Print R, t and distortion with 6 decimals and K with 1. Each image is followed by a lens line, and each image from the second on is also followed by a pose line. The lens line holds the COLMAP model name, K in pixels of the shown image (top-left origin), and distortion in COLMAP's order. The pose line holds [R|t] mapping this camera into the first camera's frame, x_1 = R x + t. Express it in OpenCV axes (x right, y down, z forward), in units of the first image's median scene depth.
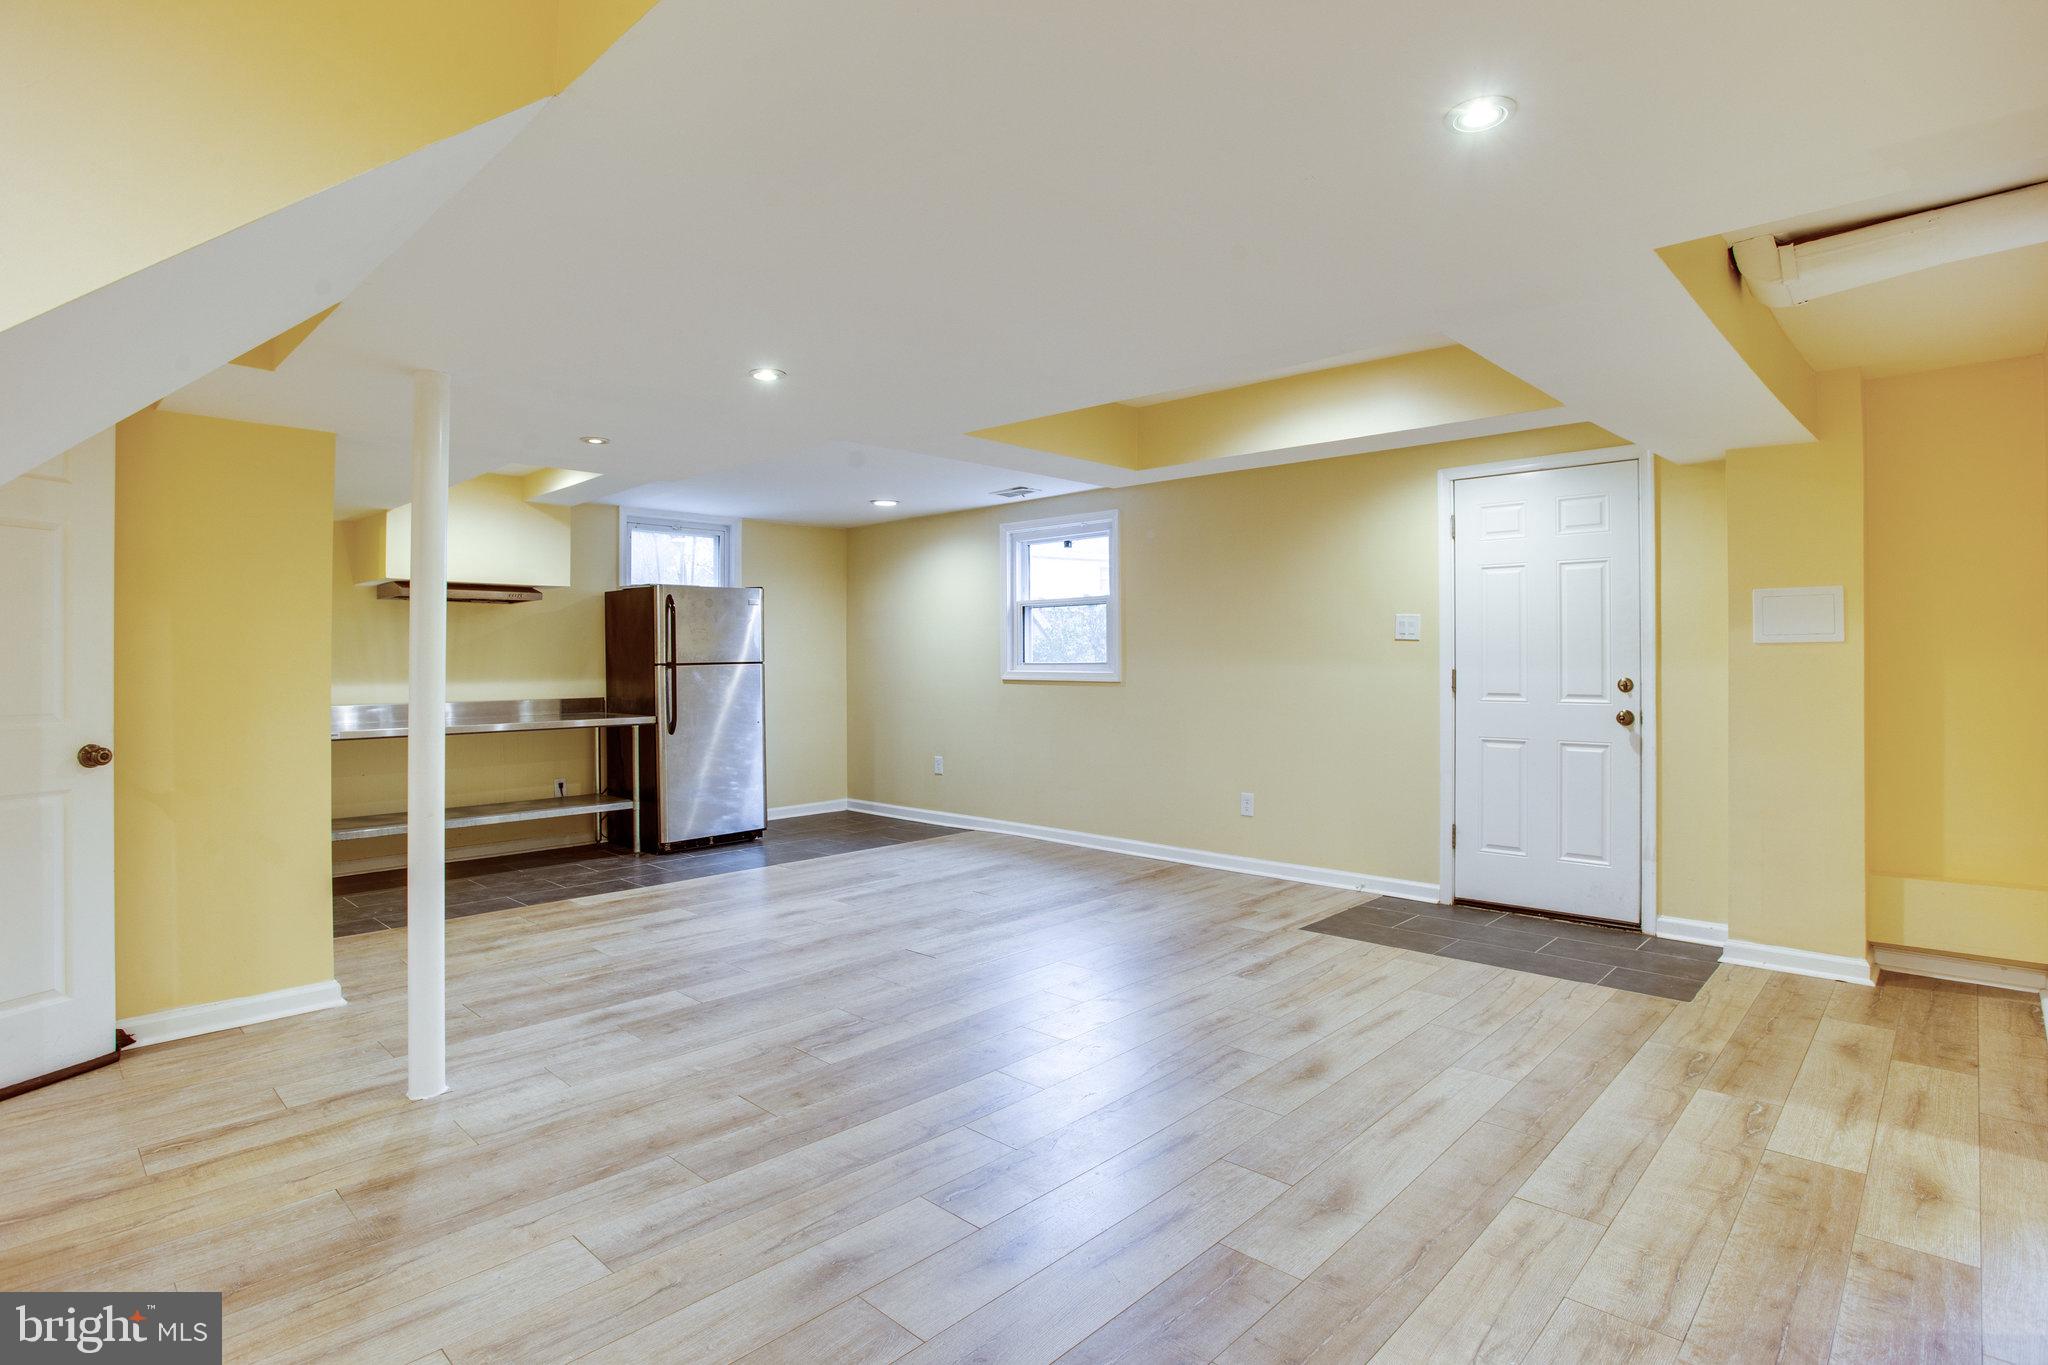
lens RADIAL K [[1025.6, 0, 1026.5], [0, 1025.6, 662.1], [0, 0, 1]] dist [-0.066731, 0.026772]
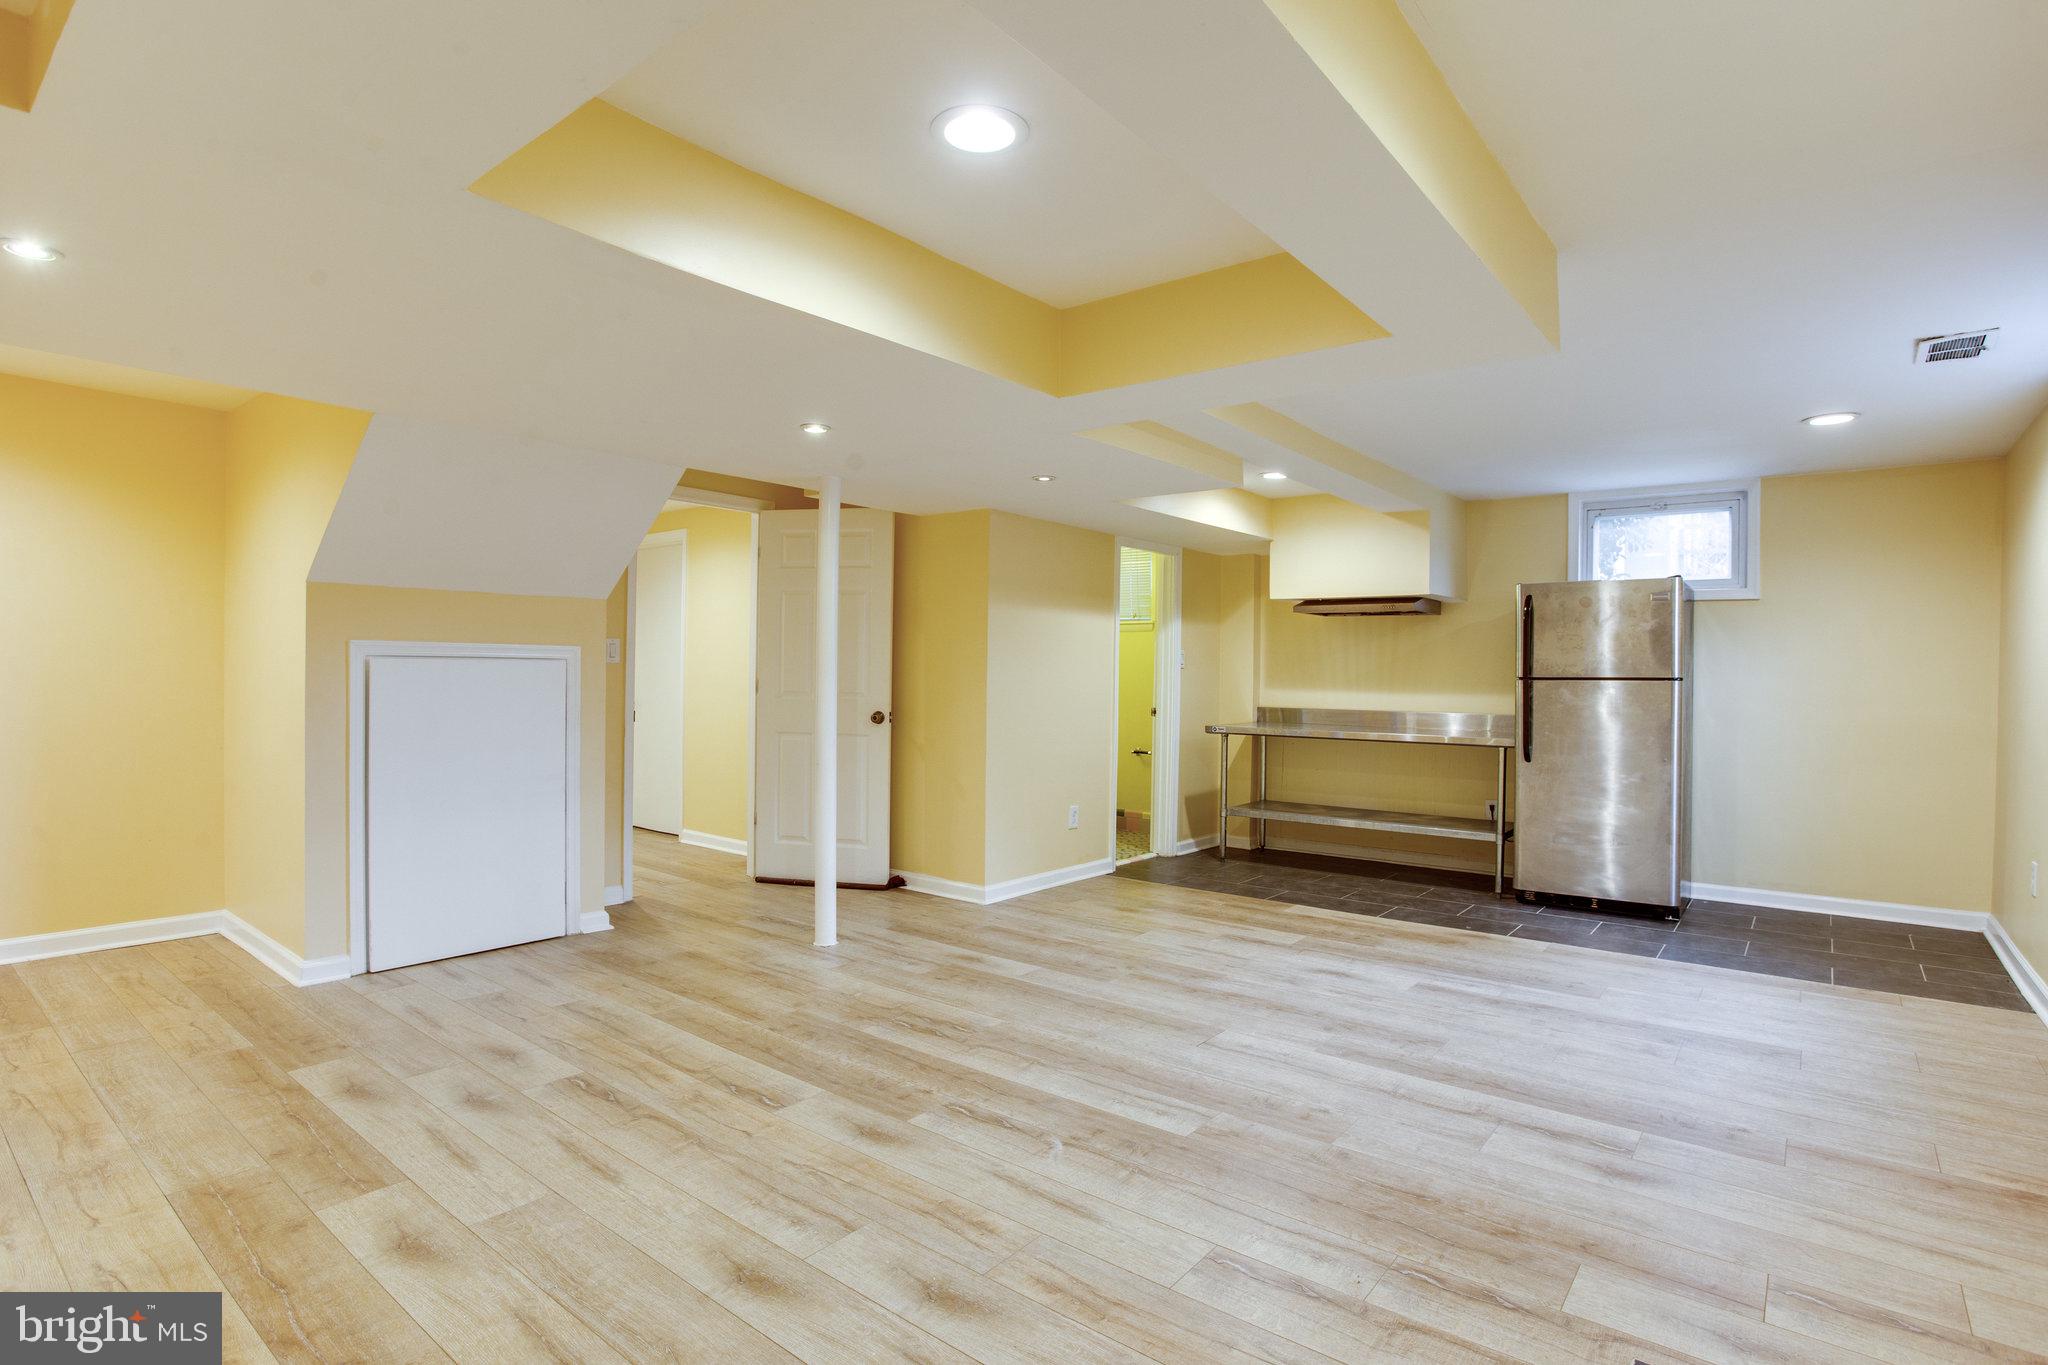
lens RADIAL K [[1025.6, 0, 1026.5], [0, 1025.6, 662.1], [0, 0, 1]] dist [-0.066731, 0.026772]
pose [[0.089681, -0.001812, -0.995969, 0.796493], [-0.014806, 0.999885, -0.003152, -0.003630], [0.995861, 0.015029, 0.089643, 0.925300]]
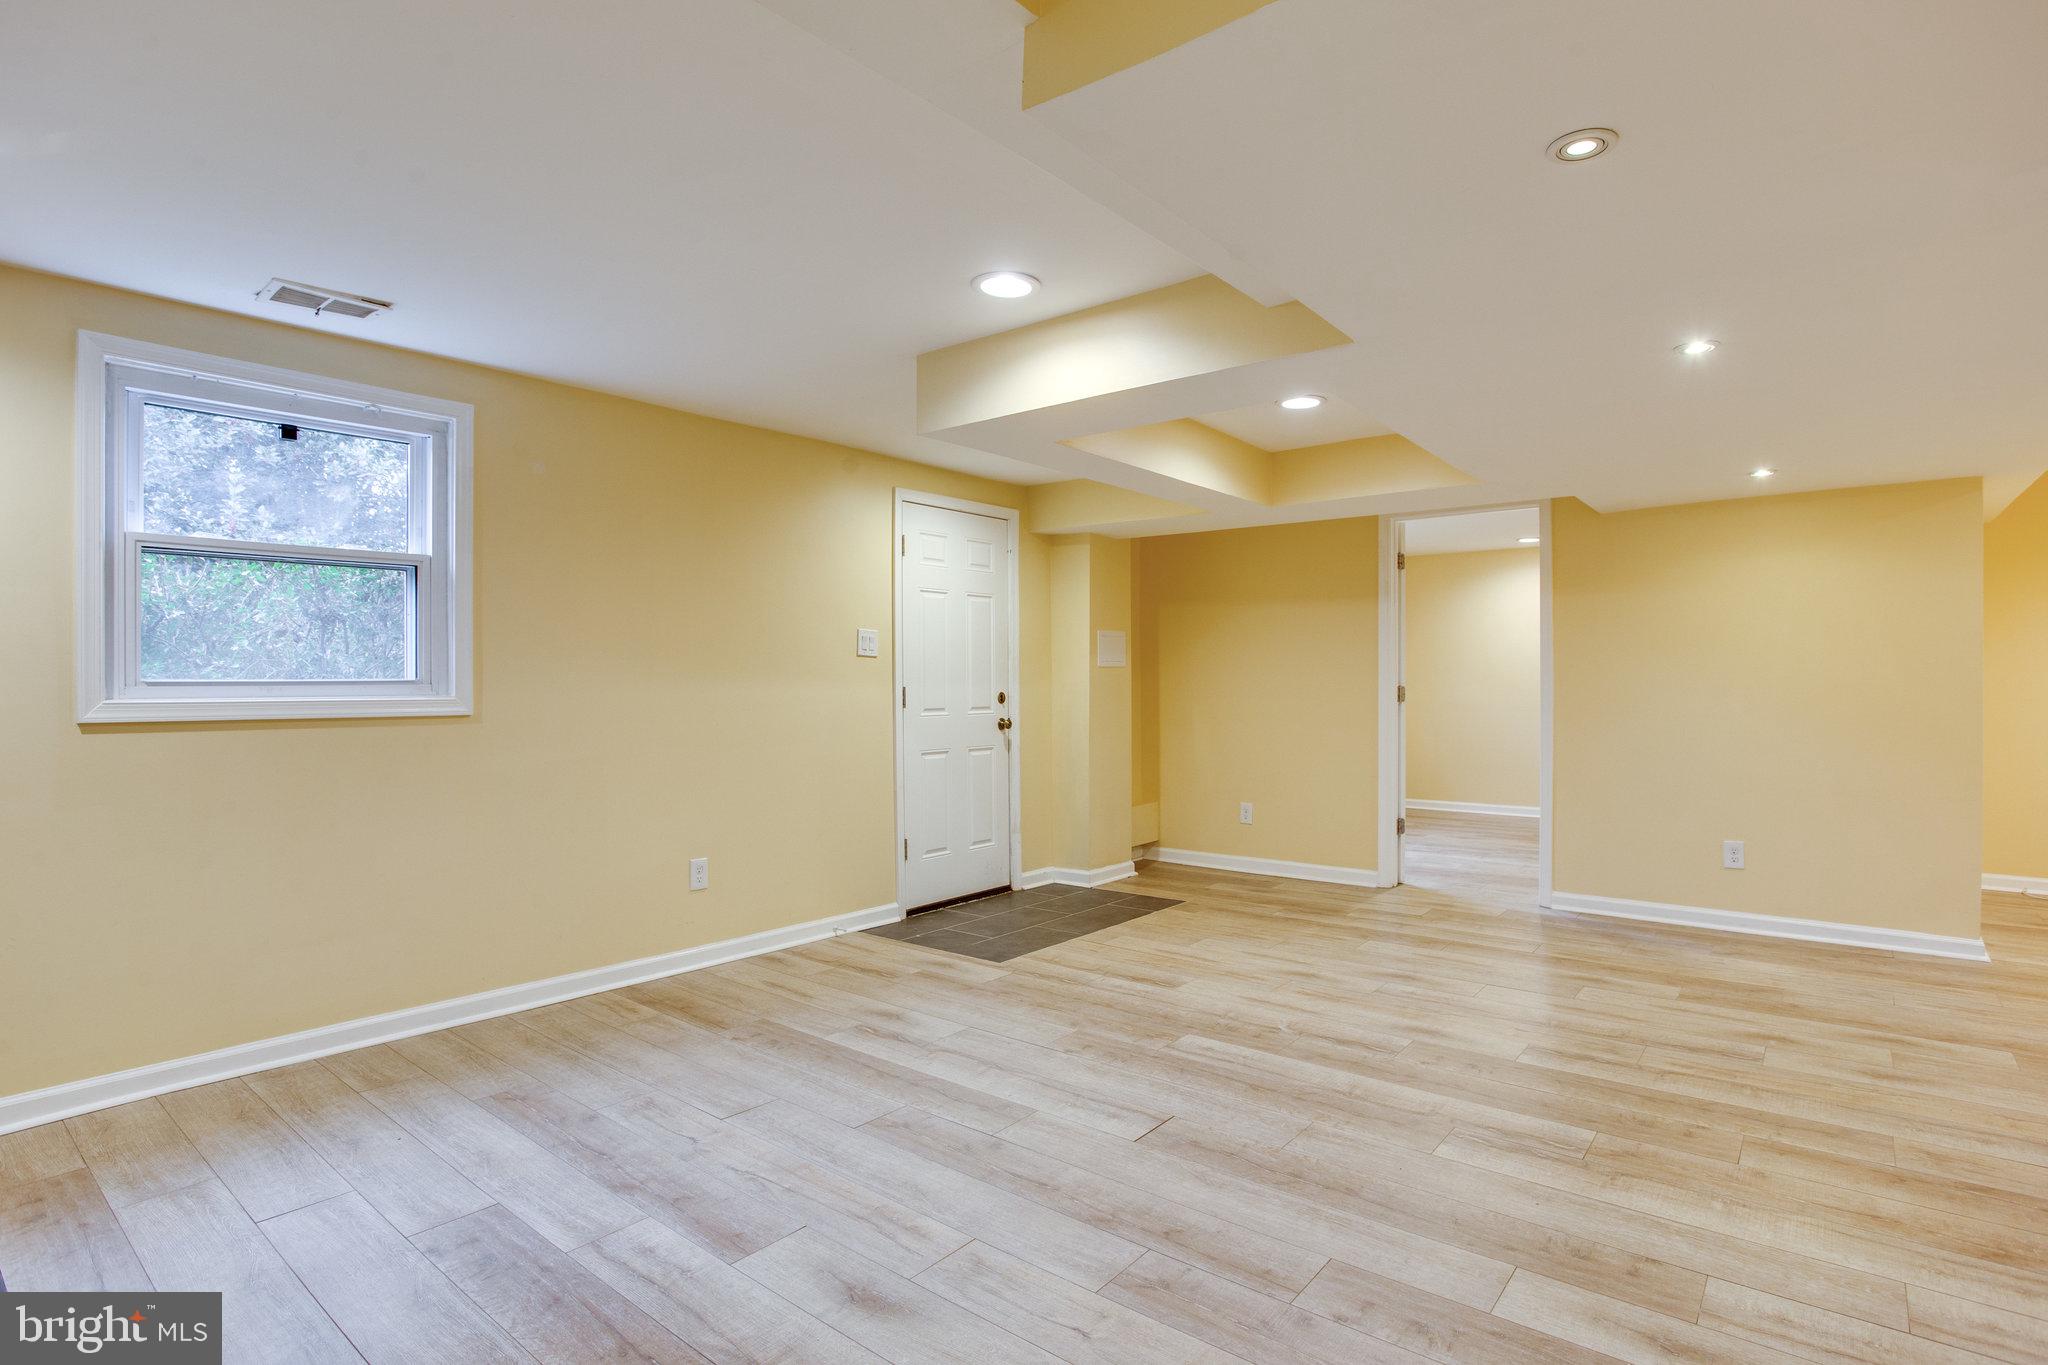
lens RADIAL K [[1040.1, 0, 1024.0], [0, 1040.1, 682.5], [0, 0, 1]] dist [-0.066770, 0.019266]
pose [[-0.079050, 0.002545, 0.996867, -0.876483], [0.005480, 0.999983, -0.002118, 0.008159], [-0.996856, 0.005295, -0.079062, 1.339696]]
